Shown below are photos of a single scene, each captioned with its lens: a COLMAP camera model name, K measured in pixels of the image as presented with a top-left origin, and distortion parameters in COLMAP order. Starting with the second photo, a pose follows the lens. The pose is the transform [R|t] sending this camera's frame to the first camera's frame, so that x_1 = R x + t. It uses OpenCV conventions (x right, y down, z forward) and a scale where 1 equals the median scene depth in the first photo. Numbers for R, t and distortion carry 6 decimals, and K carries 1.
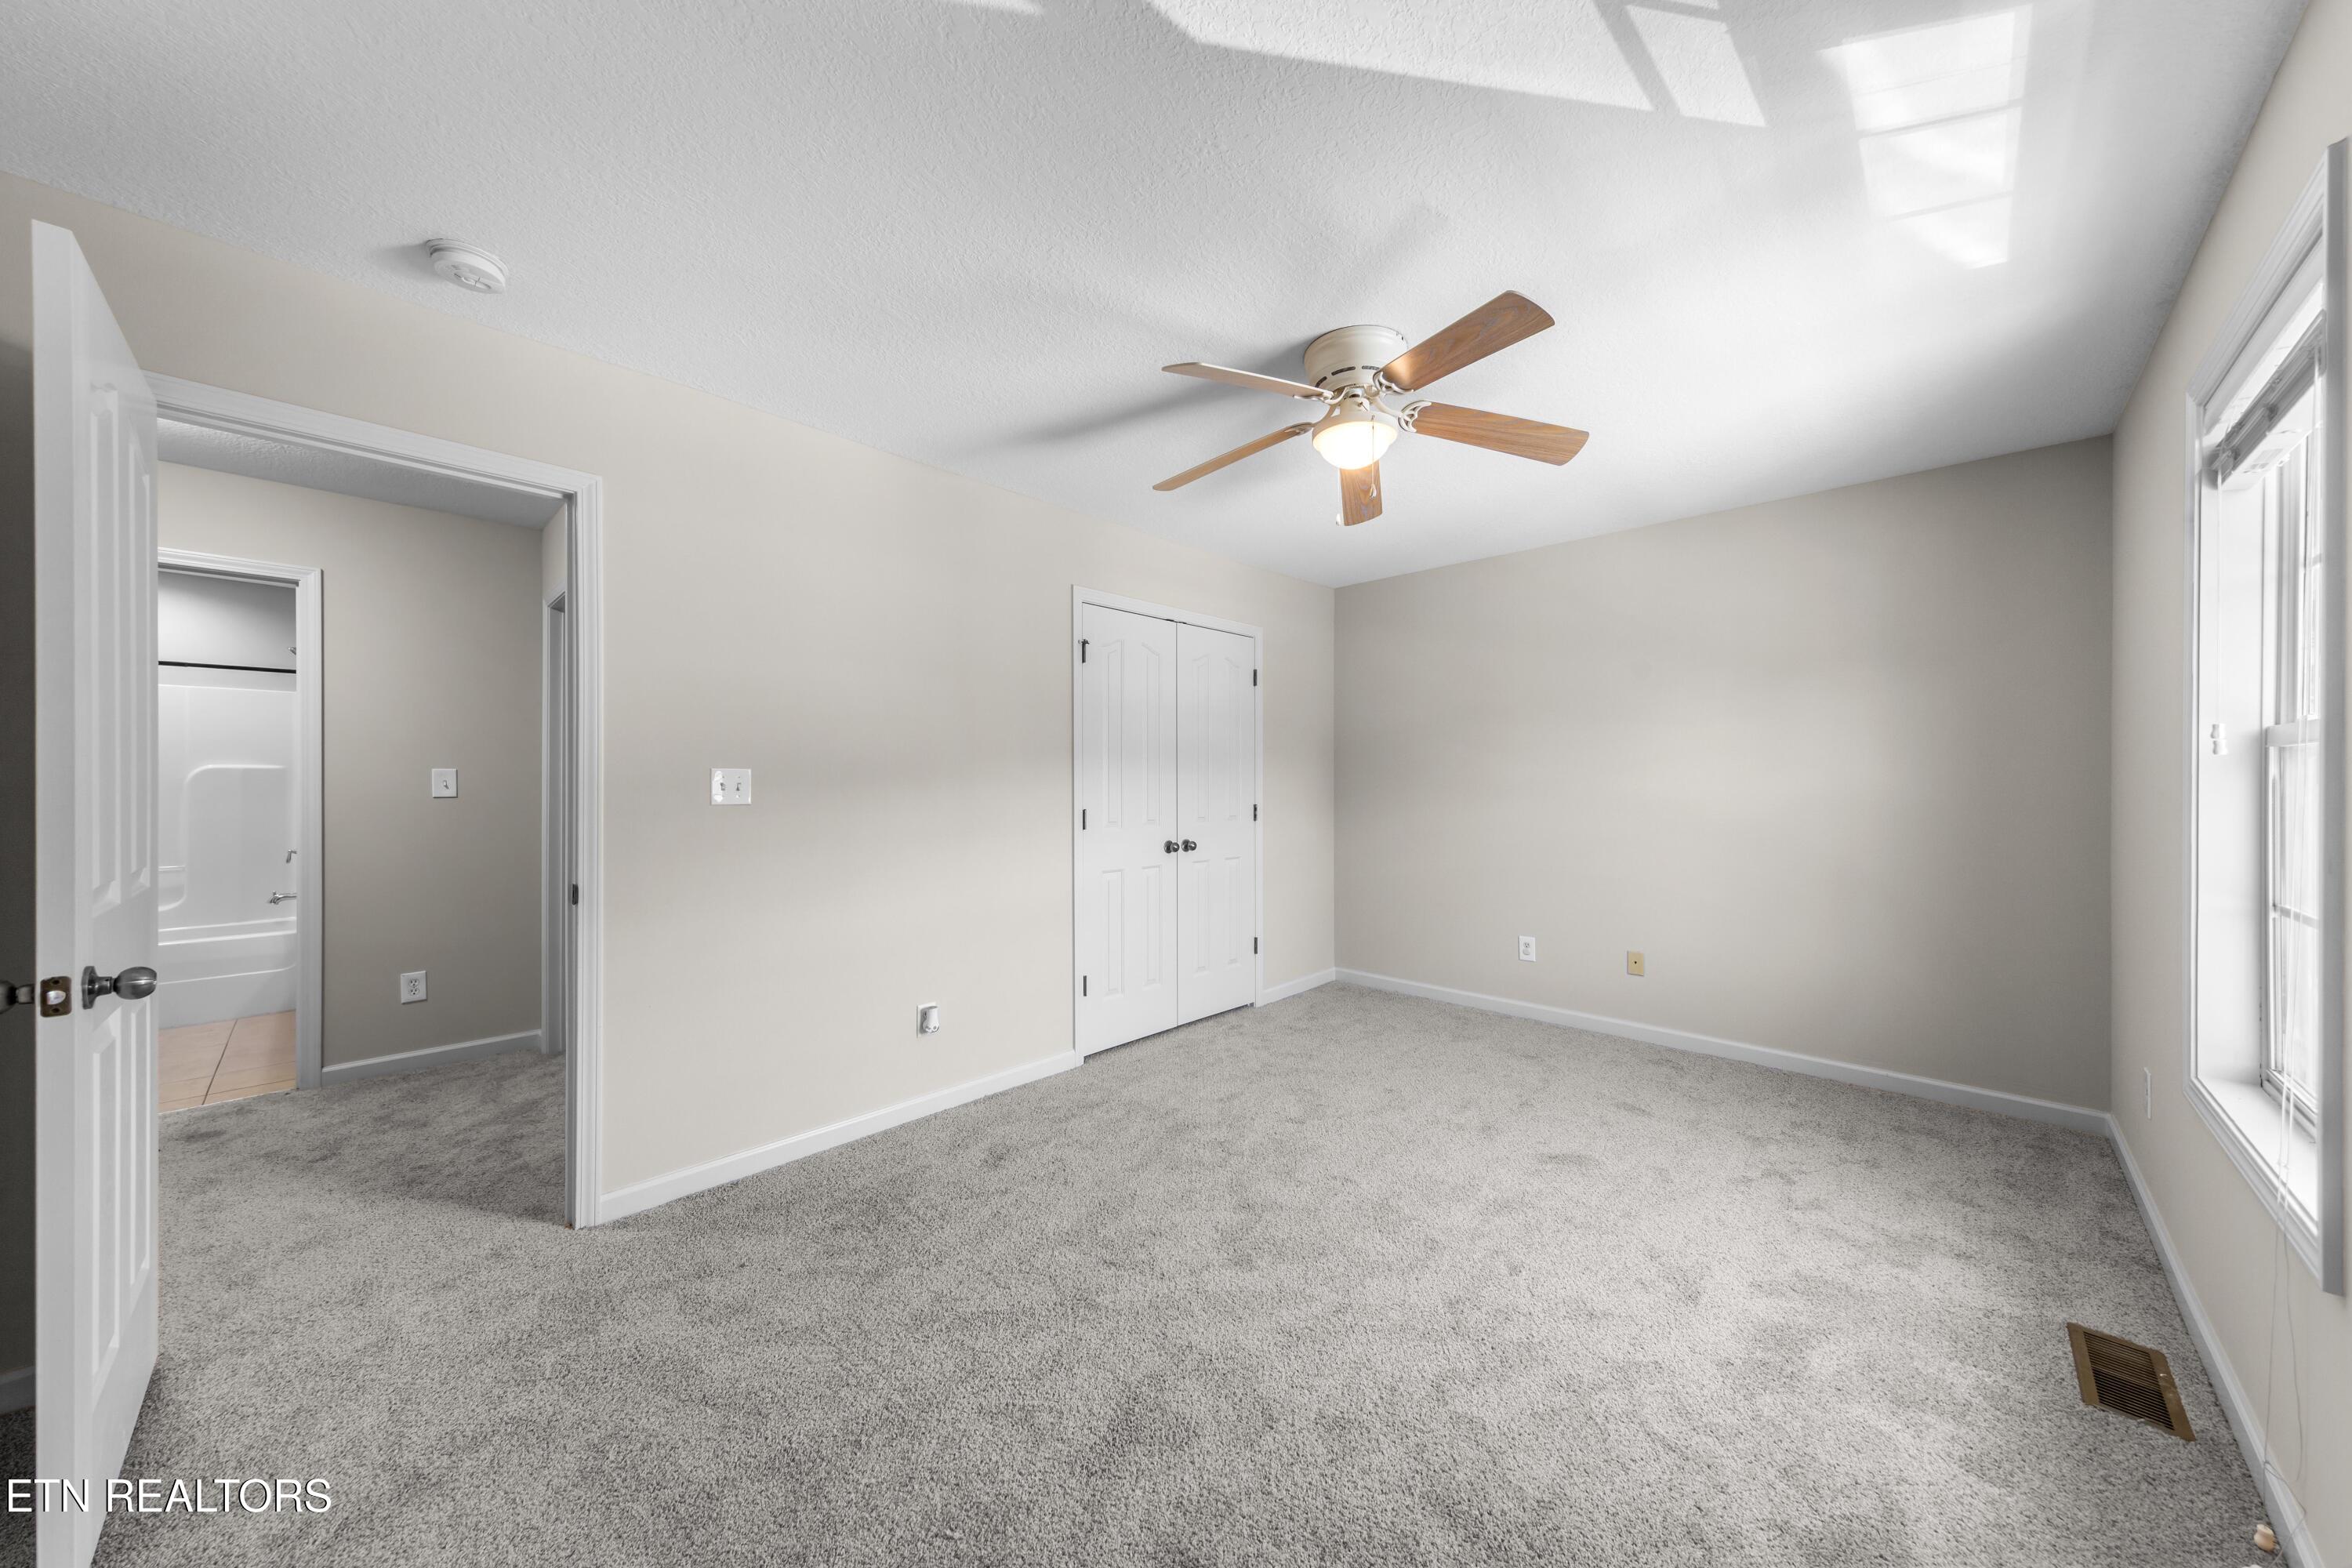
lens RADIAL K [[792.9, 0, 1170.2], [0, 792.9, 786.2], [0, 0, 1]] dist [0.001750, 0.000090]
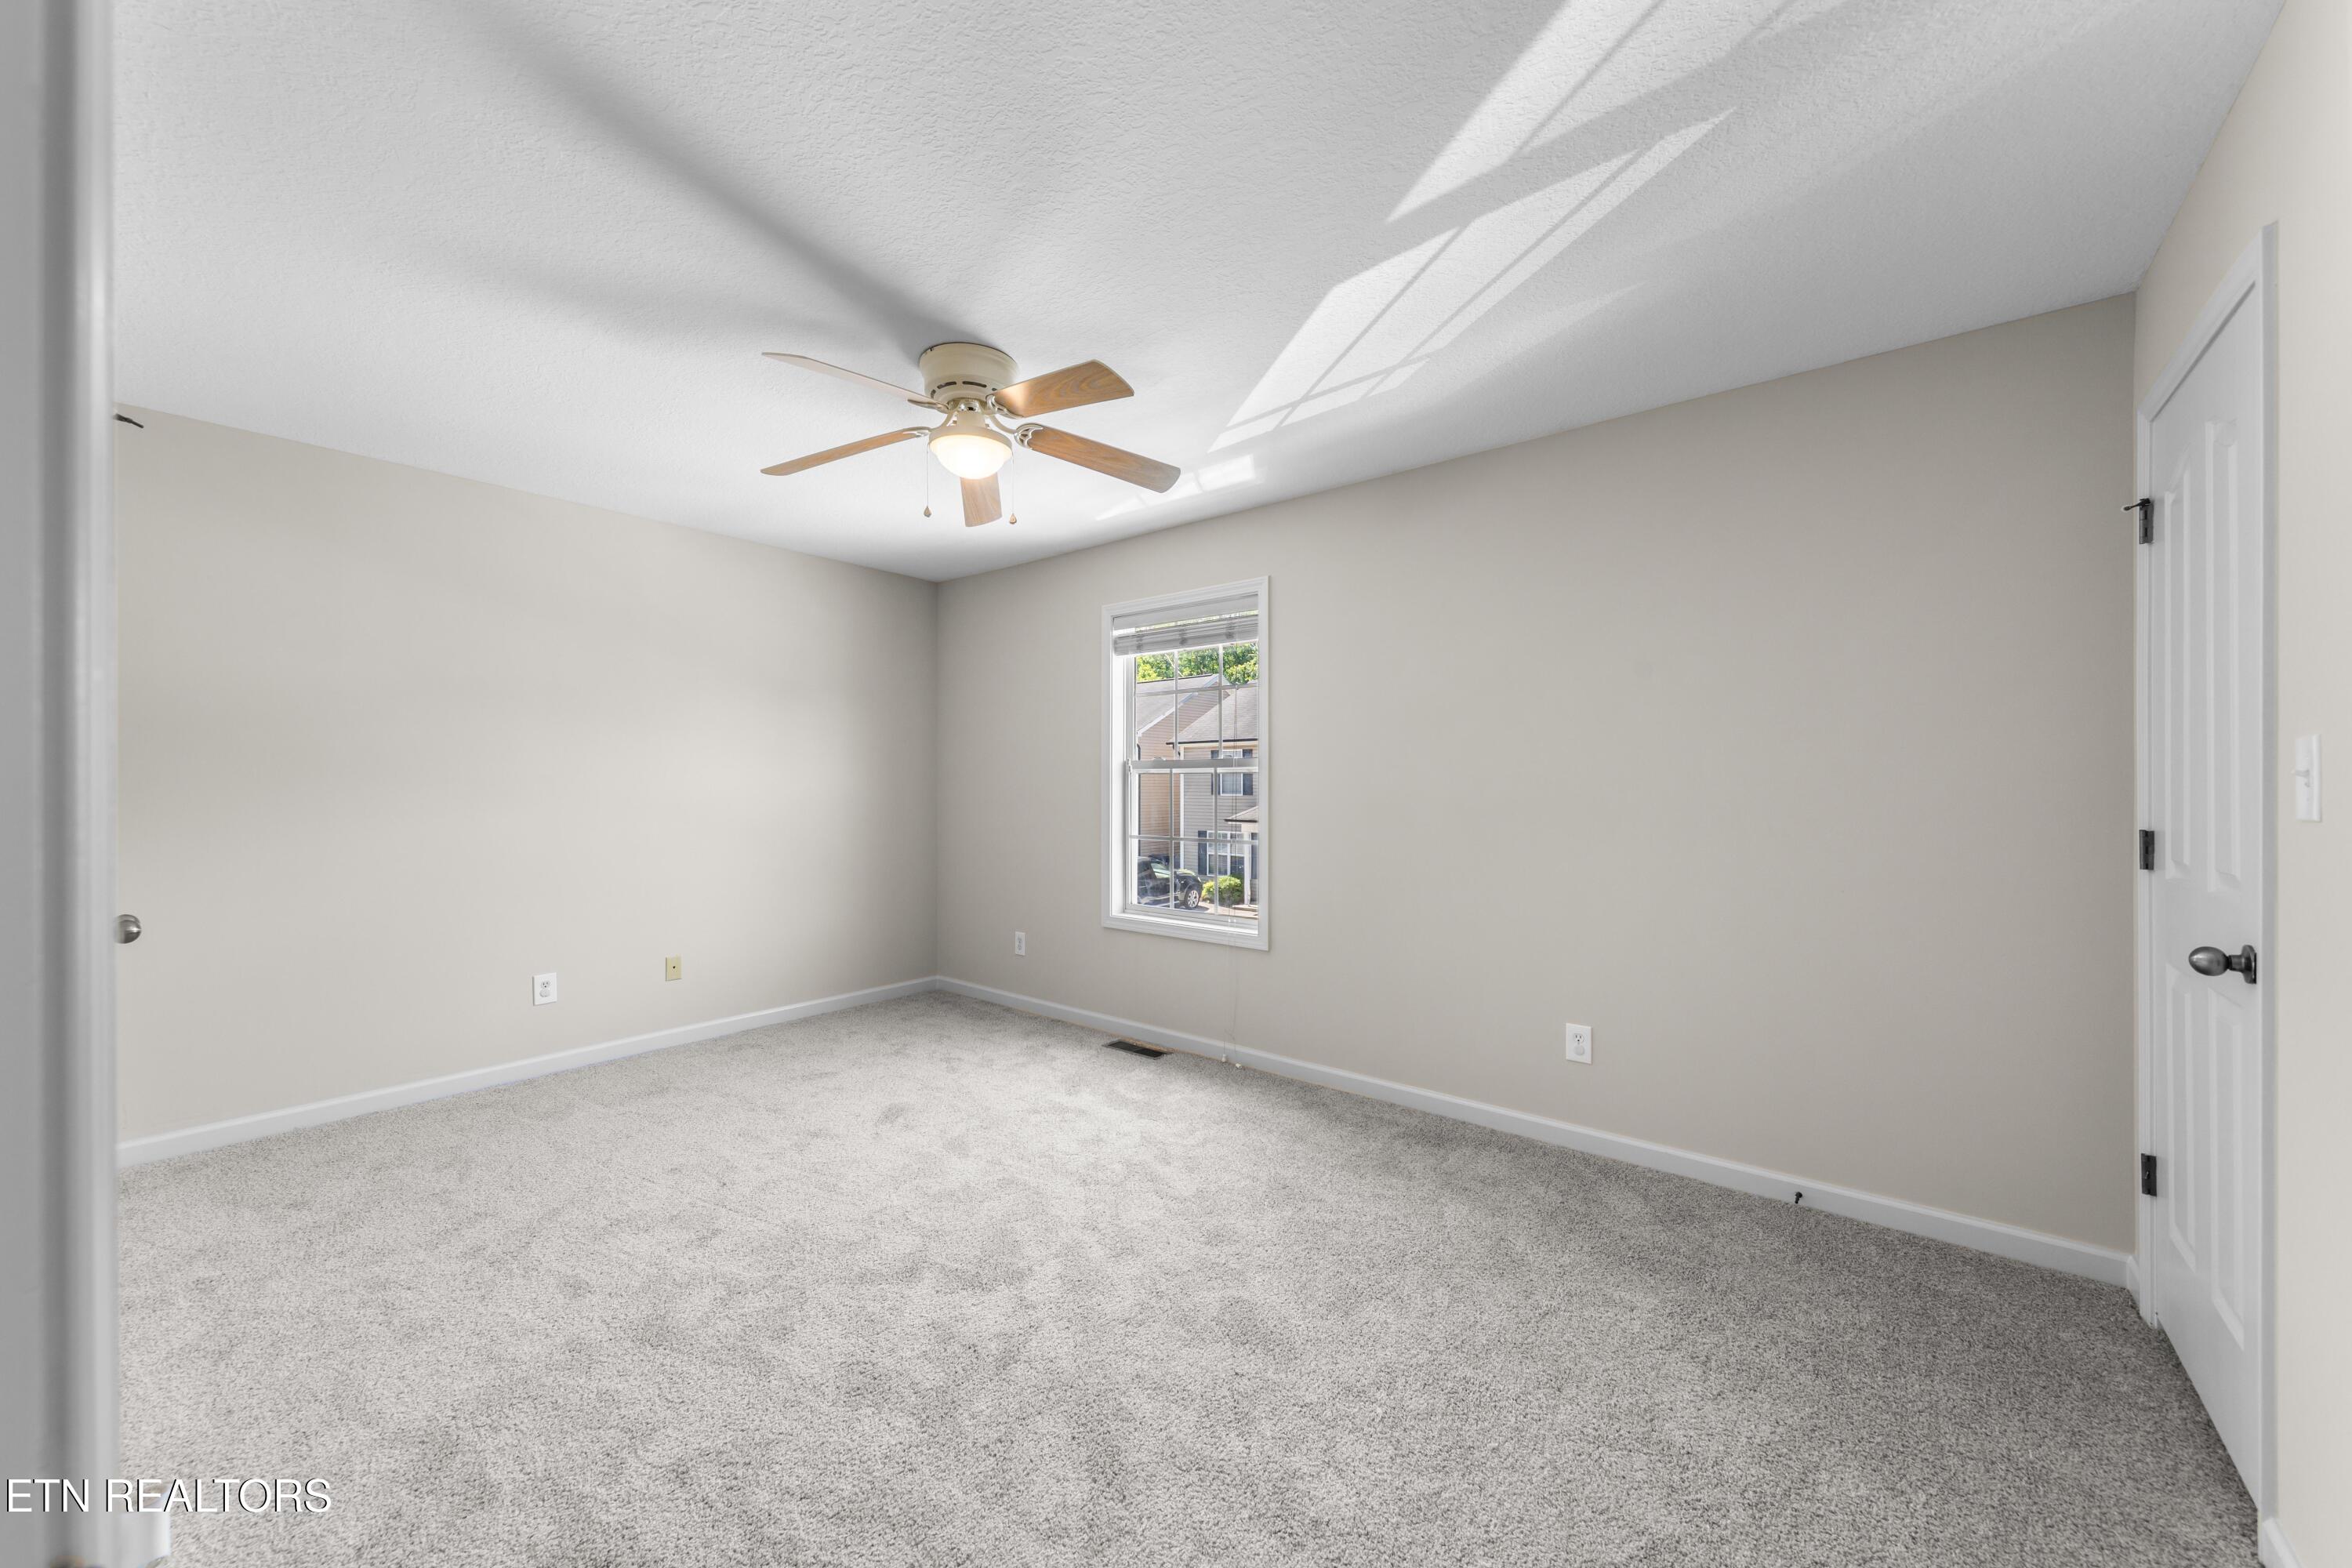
lens RADIAL K [[843.0, 0, 1173.1], [0, 843.0, 784.7], [0, 0, 1]] dist [0.001595, -0.000547]
pose [[-0.071581, -0.004284, 0.997426, -0.722204], [0.007257, 0.999962, 0.004815, -0.005828], [-0.997408, 0.007583, -0.071547, 0.663741]]
